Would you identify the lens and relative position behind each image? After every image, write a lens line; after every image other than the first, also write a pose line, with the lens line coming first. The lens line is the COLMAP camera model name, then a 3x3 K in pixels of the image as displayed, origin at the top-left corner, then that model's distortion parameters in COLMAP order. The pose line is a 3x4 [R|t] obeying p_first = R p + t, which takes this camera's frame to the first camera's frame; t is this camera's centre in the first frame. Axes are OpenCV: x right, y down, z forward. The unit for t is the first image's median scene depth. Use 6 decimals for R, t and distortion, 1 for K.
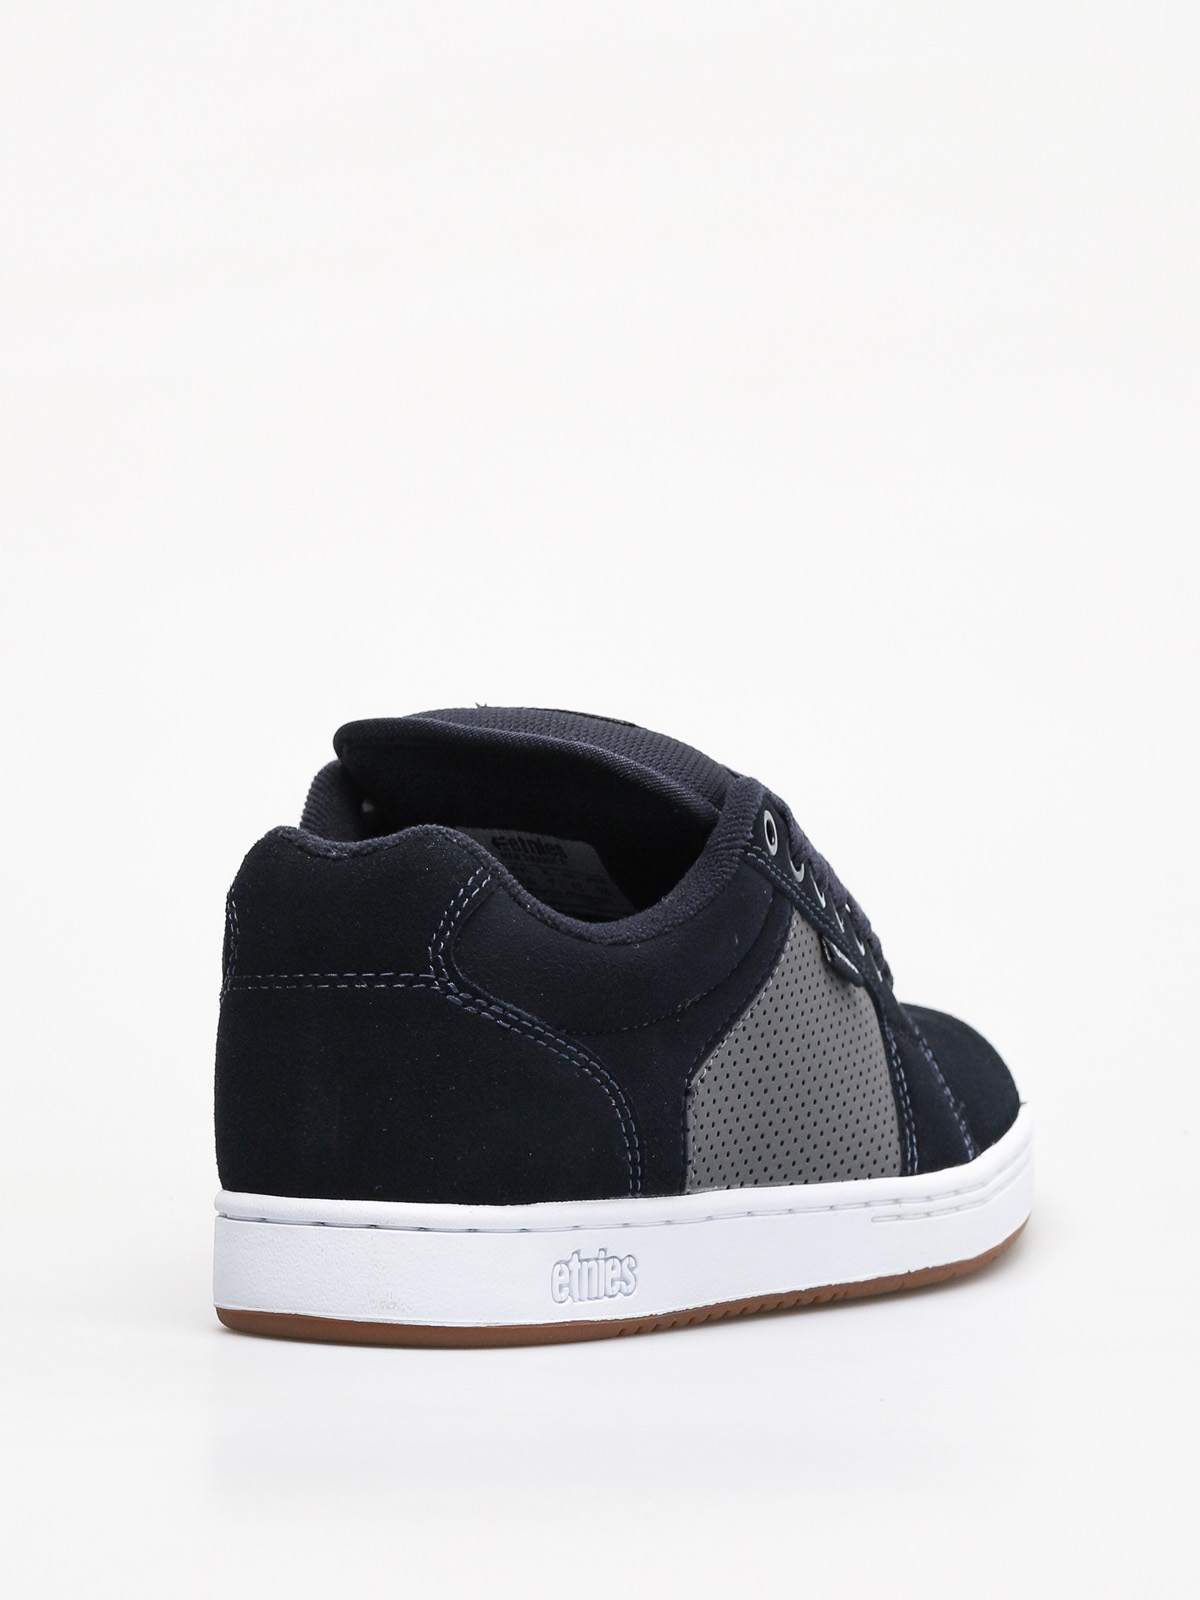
lens RADIAL K [[5219.1, 0, 600.0], [0, 5219.1, 800.0], [0, 0, 1]] dist [-0.125665, -0.961828]
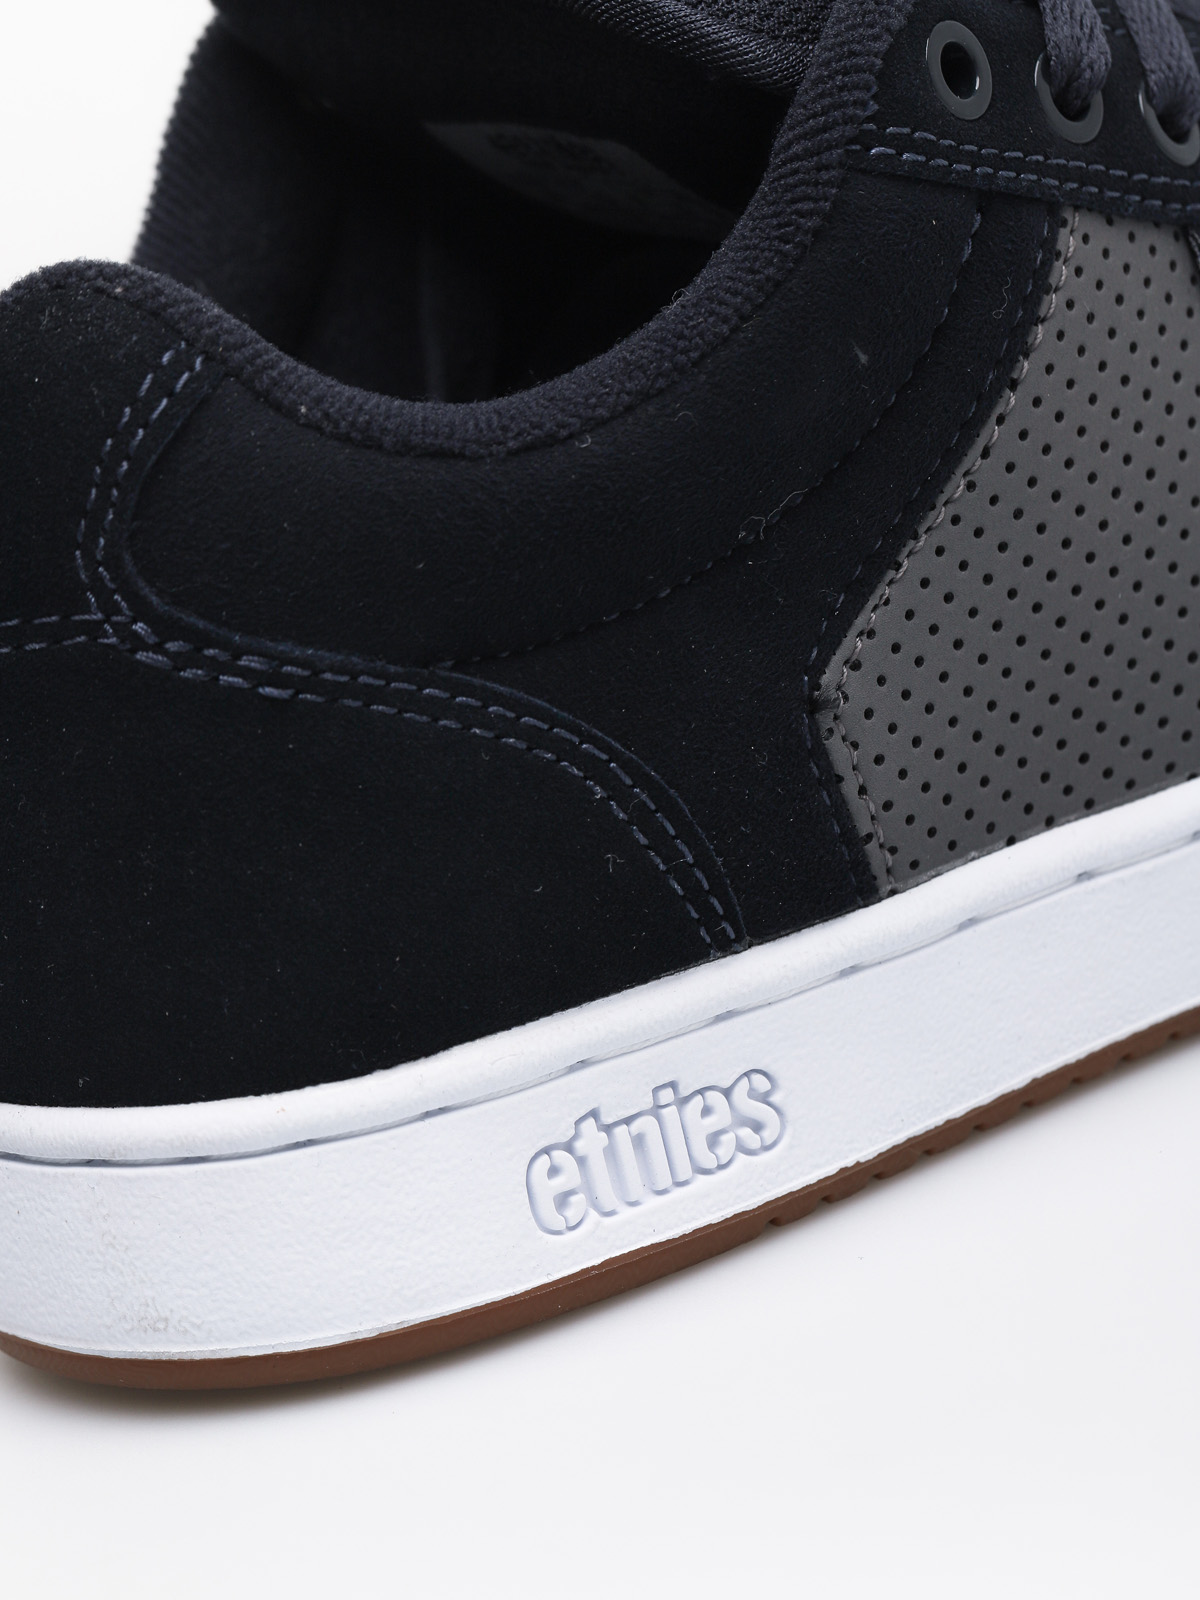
lens RADIAL K [[5219.1, 0, 600.0], [0, 5219.1, 800.0], [0, 0, 1]] dist [-0.125665, -0.961828]
pose [[0.932200, -0.121819, -0.340828, 0.155125], [0.202366, 0.956145, 0.211745, -0.036195], [0.300086, -0.266360, 0.915970, 0.587557]]
